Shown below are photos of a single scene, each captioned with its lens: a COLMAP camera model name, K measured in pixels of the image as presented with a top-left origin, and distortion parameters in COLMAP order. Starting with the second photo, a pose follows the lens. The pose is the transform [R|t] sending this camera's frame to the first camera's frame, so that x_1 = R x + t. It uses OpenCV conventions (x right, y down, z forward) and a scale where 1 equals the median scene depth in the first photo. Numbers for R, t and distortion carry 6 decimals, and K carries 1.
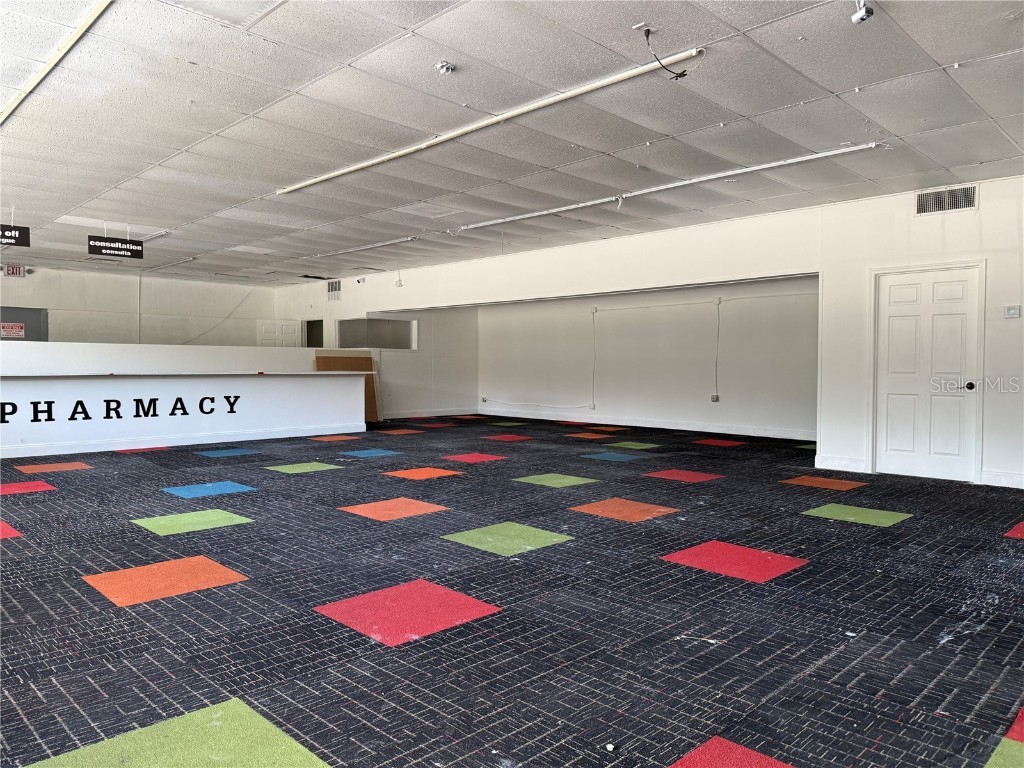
lens RADIAL K [[717.1, 0, 512.0], [0, 717.1, 384.0], [0, 0, 1]] dist [0.082569, -0.137148]
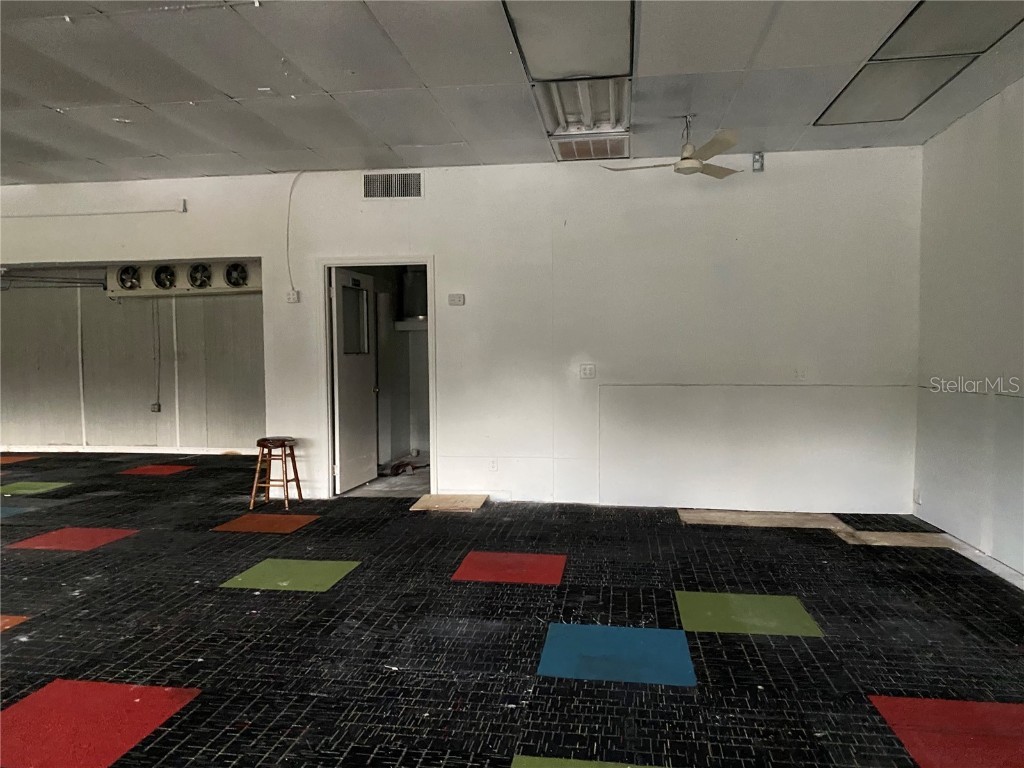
lens RADIAL K [[786.1, 0, 507.3], [0, 786.1, 379.5], [0, 0, 1]] dist [-0.001291, 0.000956]
pose [[0.797463, -0.029333, 0.602655, 0.162323], [0.027732, 0.999544, 0.011955, -0.032521], [-0.602731, 0.007179, 0.797912, 0.197512]]
